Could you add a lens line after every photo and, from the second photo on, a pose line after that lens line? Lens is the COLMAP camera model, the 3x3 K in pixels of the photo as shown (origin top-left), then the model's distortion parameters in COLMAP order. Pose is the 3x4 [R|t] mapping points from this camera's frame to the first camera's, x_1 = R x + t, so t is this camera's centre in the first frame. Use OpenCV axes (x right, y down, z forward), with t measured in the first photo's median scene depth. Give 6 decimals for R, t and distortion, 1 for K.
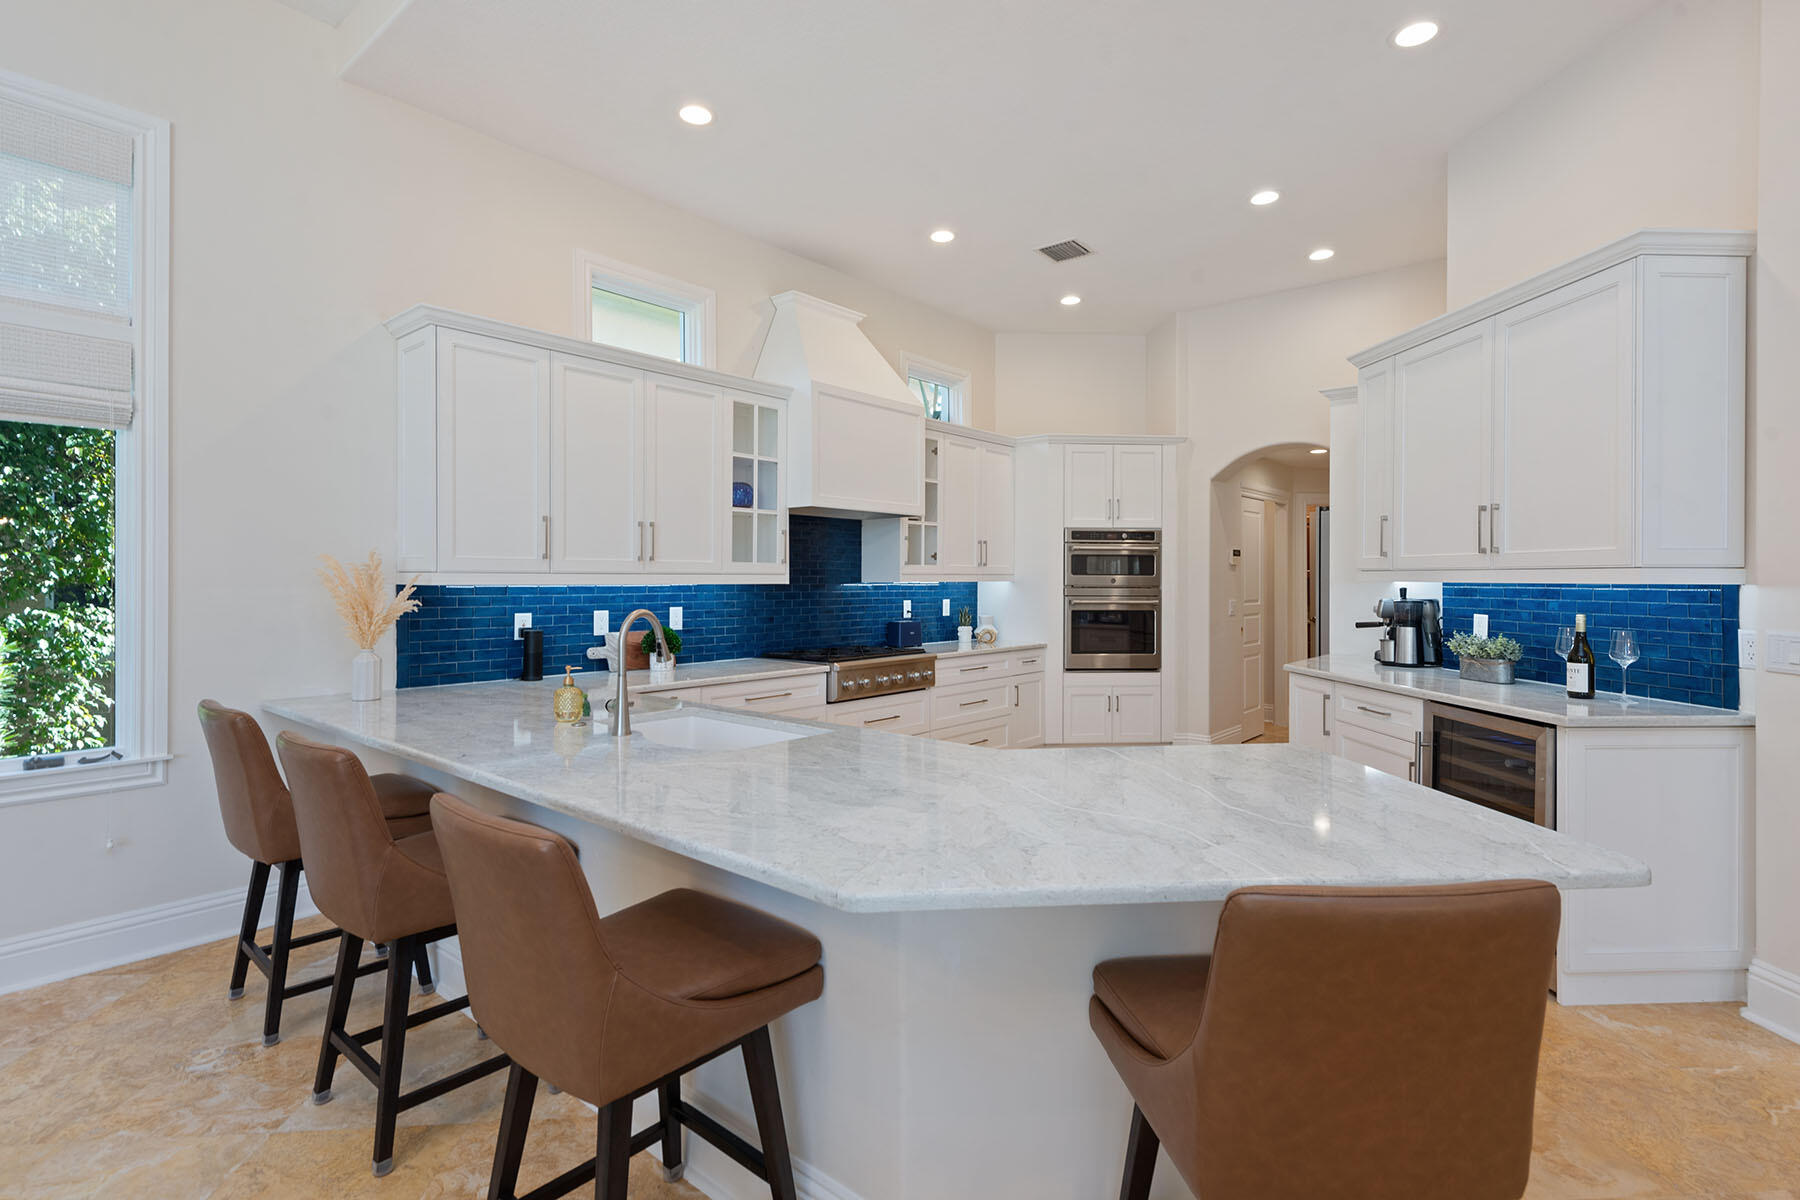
lens RADIAL K [[876.6, 0, 892.7], [0, 876.6, 586.0], [0, 0, 1]] dist [0.003061, 0.000091]
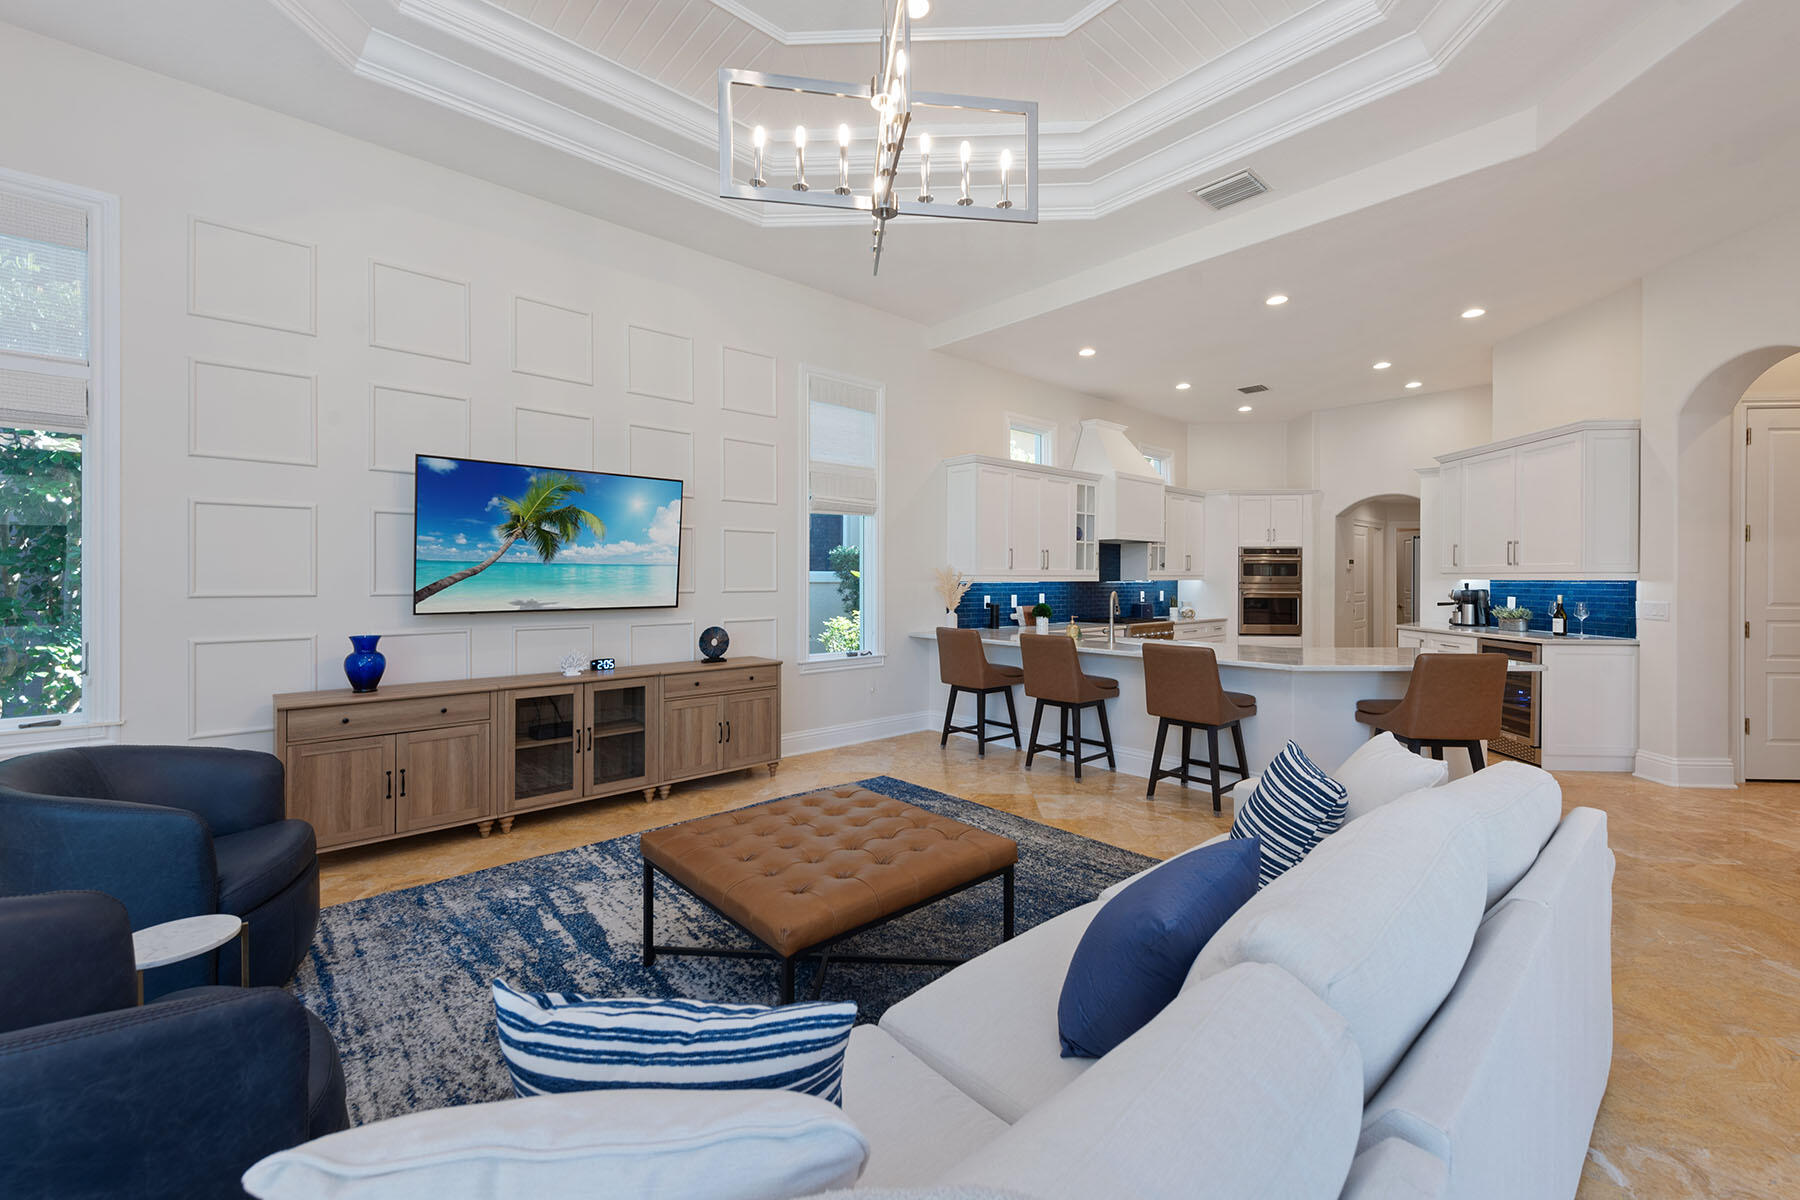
lens RADIAL K [[731.7, 0, 893.7], [0, 731.7, 586.1], [0, 0, 1]] dist [-0.000409, -0.000180]
pose [[0.990253, 0.000069, -0.139277, -0.377867], [0.000202, 0.999998, 0.001931, 0.005387], [0.139277, -0.001940, 0.990252, -0.657615]]
